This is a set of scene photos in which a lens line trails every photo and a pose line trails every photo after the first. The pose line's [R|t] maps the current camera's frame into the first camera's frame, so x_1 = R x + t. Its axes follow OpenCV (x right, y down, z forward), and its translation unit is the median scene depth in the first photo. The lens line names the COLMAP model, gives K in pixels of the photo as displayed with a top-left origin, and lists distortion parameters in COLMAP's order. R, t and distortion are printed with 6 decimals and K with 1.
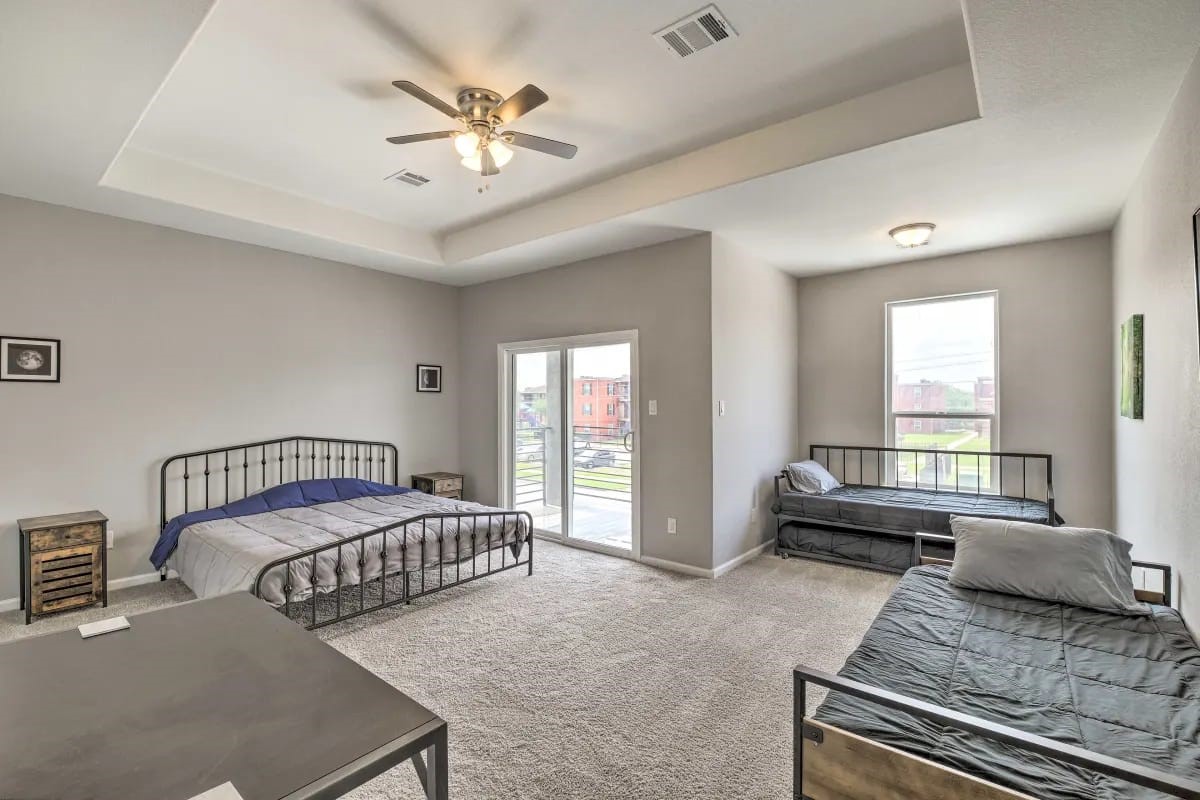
lens RADIAL K [[531.1, 0, 606.7], [0, 531.1, 402.6], [0, 0, 1]] dist [-0.000340, -0.000151]
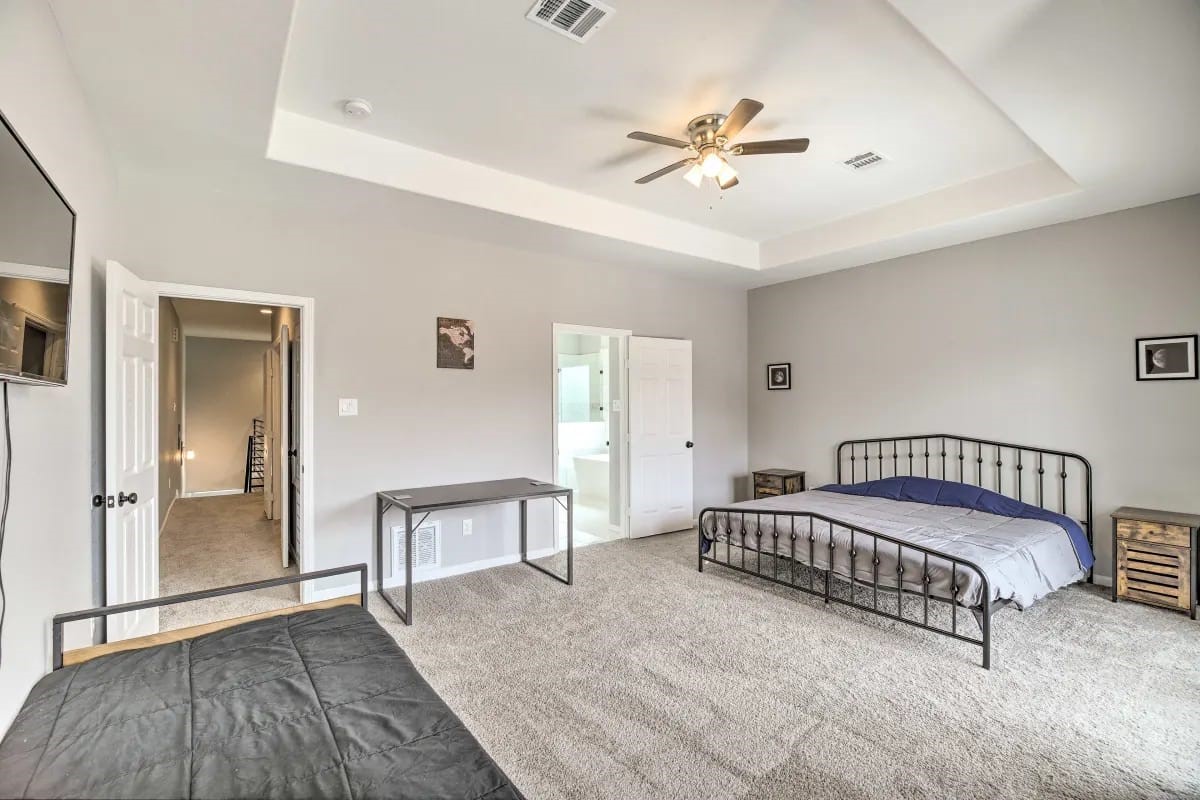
lens RADIAL K [[531.1, 0, 606.7], [0, 531.1, 402.6], [0, 0, 1]] dist [-0.000340, -0.000151]
pose [[-0.245516, -0.003802, -0.969385, 0.630624], [0.007819, 0.999952, -0.005902, 0.007828], [0.969361, -0.009028, -0.245474, 0.775888]]
